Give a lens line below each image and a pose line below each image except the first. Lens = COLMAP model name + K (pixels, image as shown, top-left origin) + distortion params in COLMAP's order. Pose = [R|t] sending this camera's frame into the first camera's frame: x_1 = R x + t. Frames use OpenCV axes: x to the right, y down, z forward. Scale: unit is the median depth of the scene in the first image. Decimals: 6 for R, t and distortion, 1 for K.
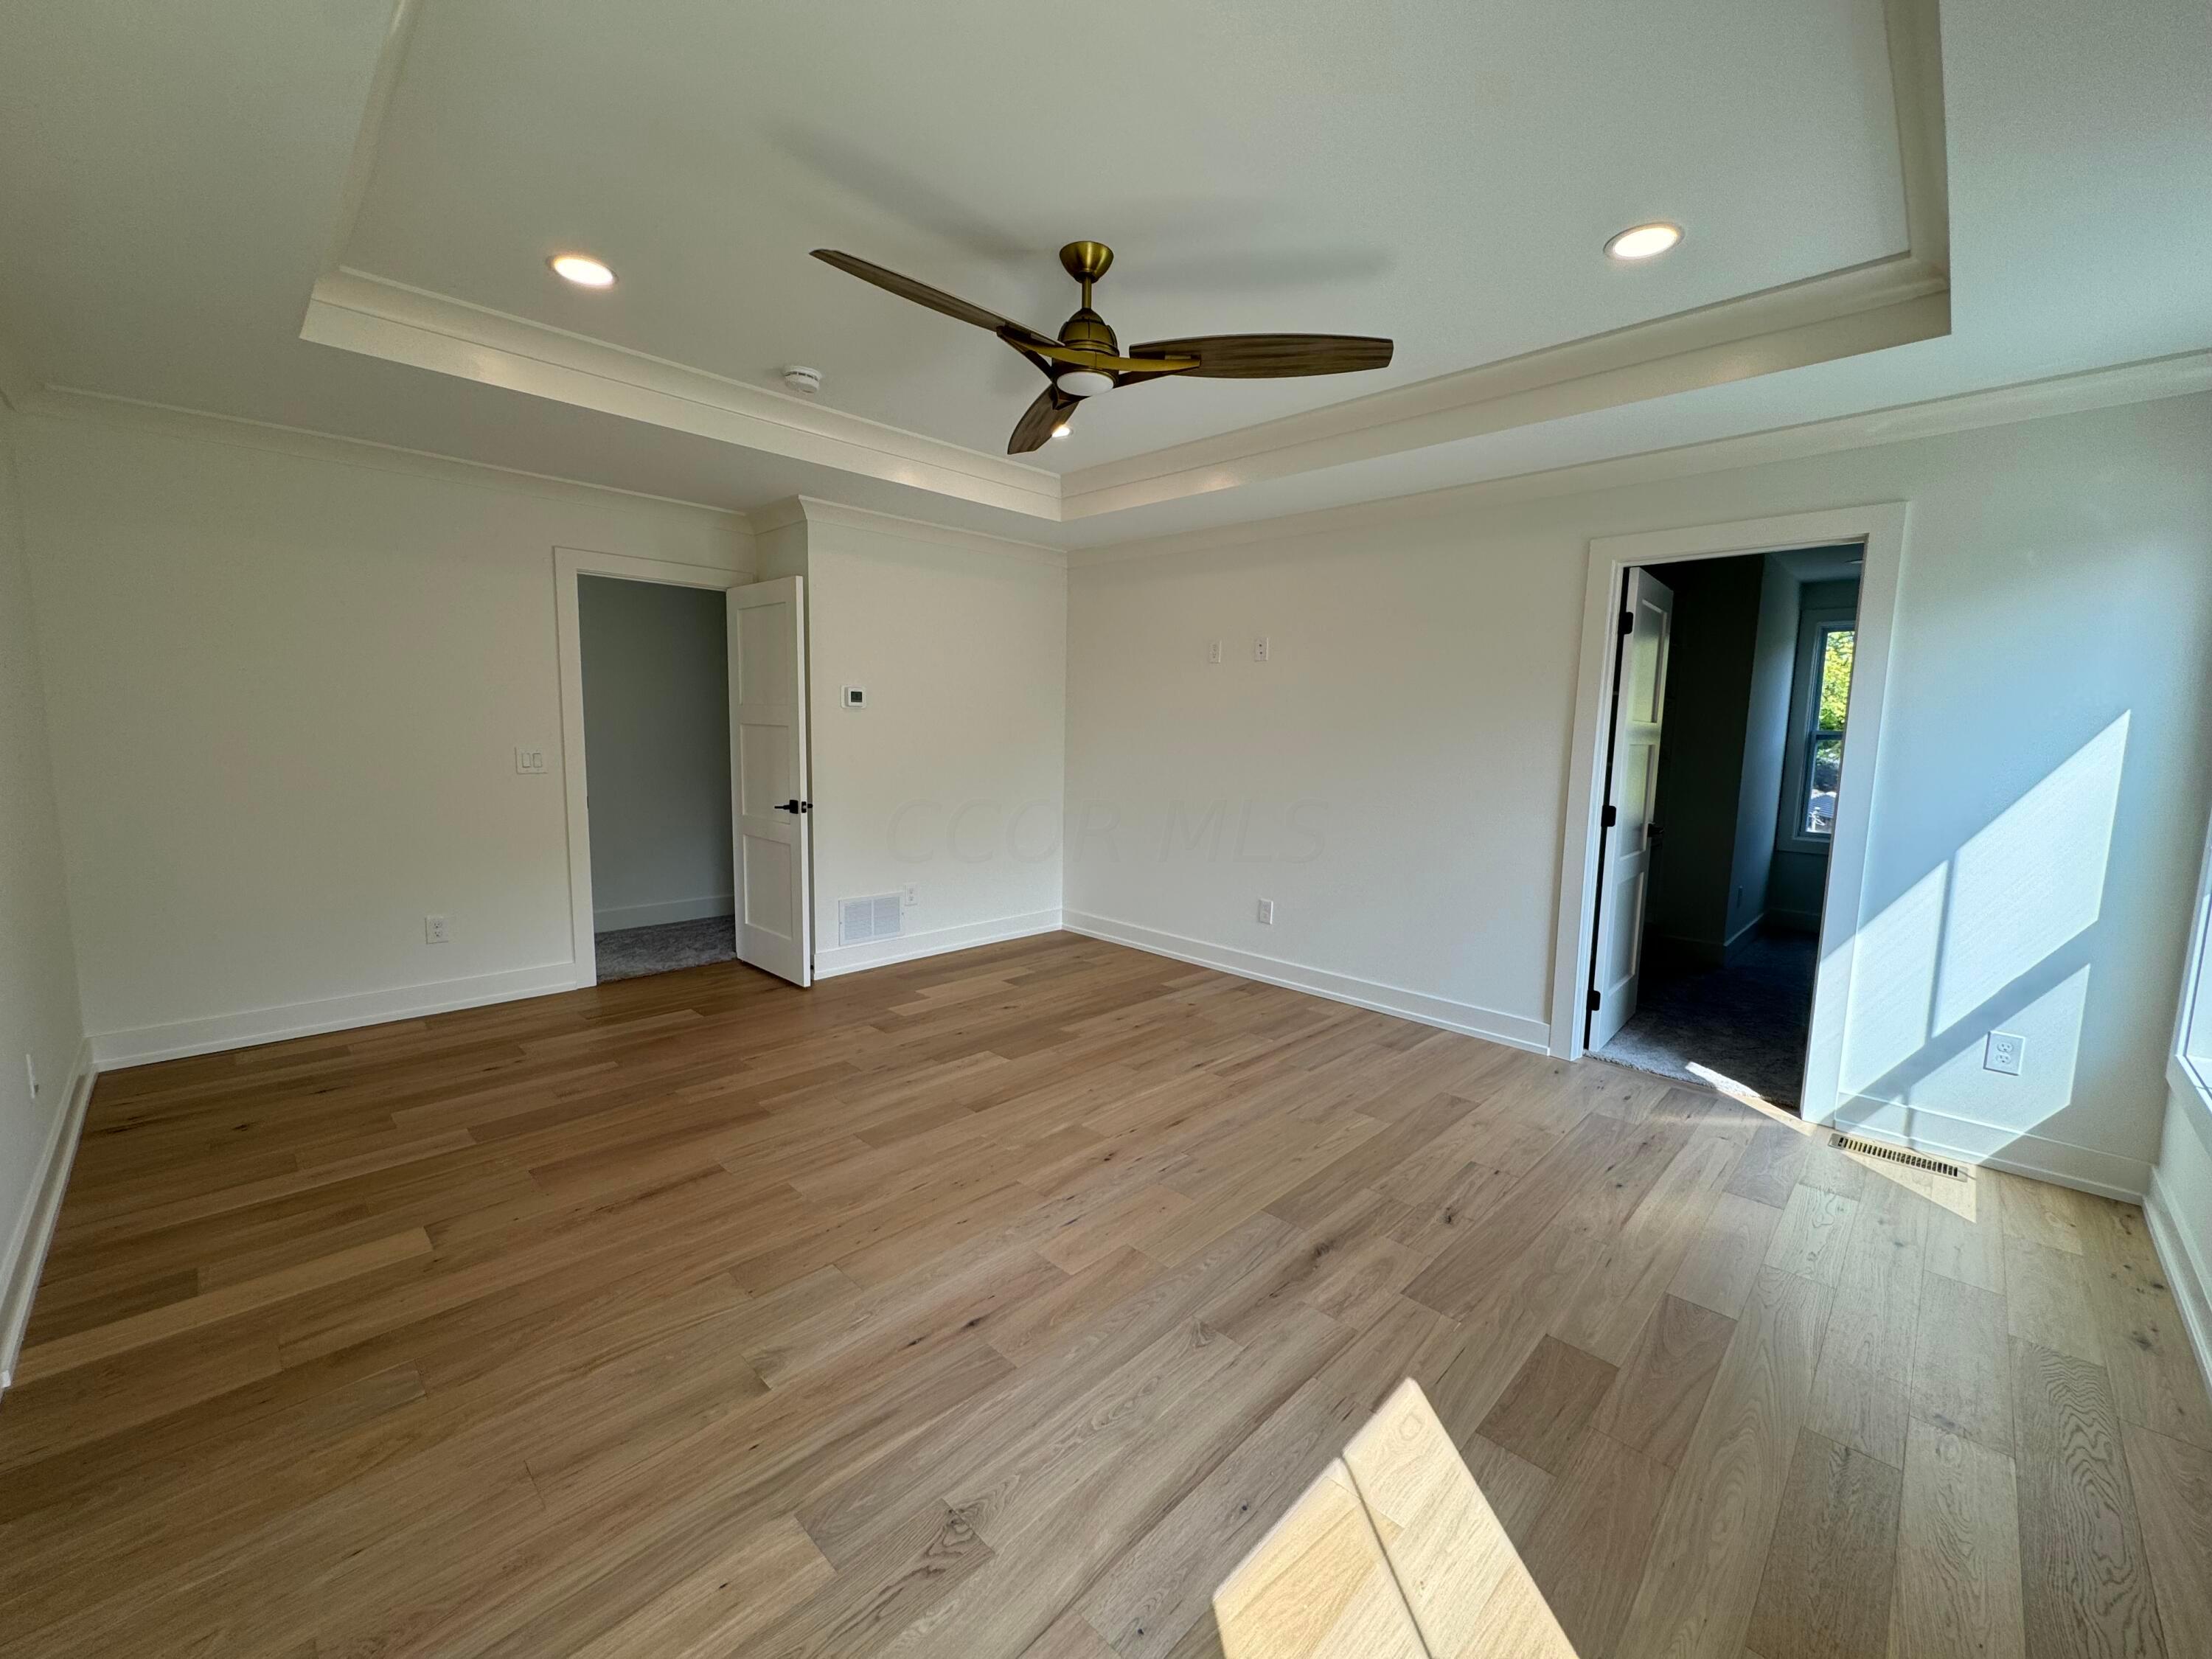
lens RADIAL K [[883.5, 0, 1110.3], [0, 883.5, 821.8], [0, 0, 1]] dist [-0.000885, 0.000445]
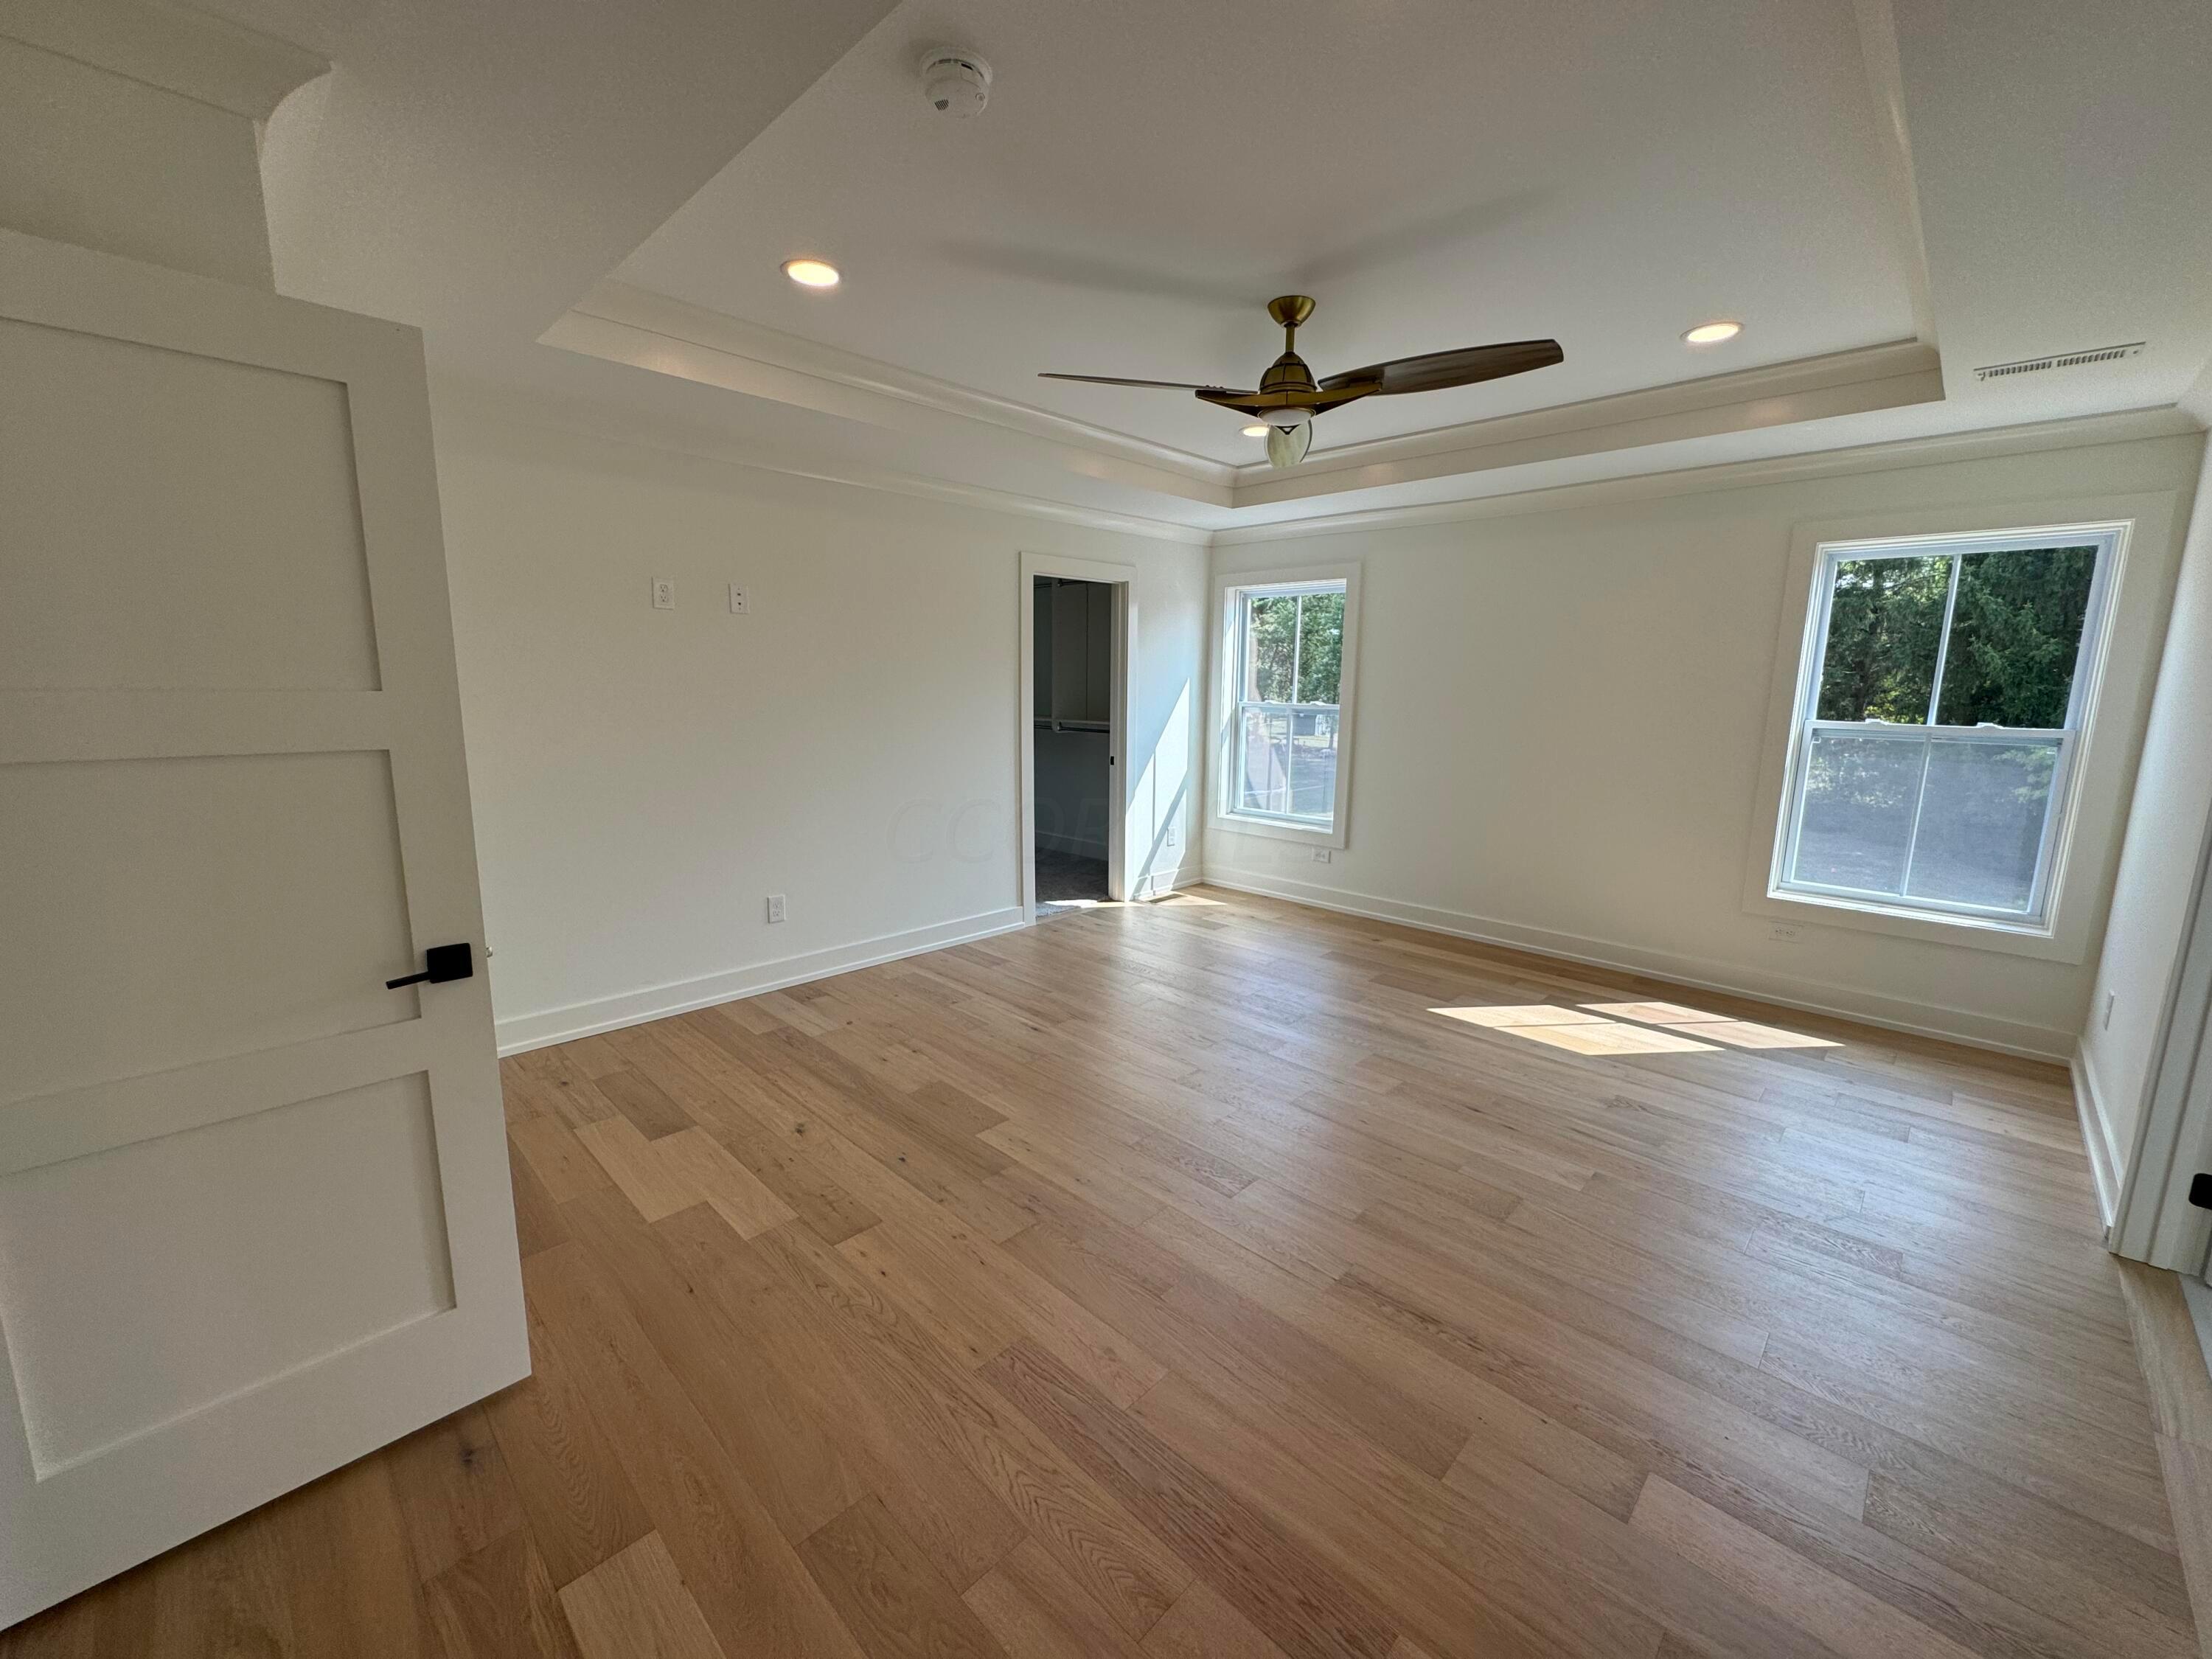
lens RADIAL K [[883.5, 0, 1109.5], [0, 883.5, 834.9], [0, 0, 1]] dist [-0.000885, 0.000445]
pose [[-0.005592, -0.195780, 0.980632, -0.799560], [0.088911, 0.976666, 0.195495, -0.131545], [-0.996024, 0.088282, 0.011946, 0.803611]]
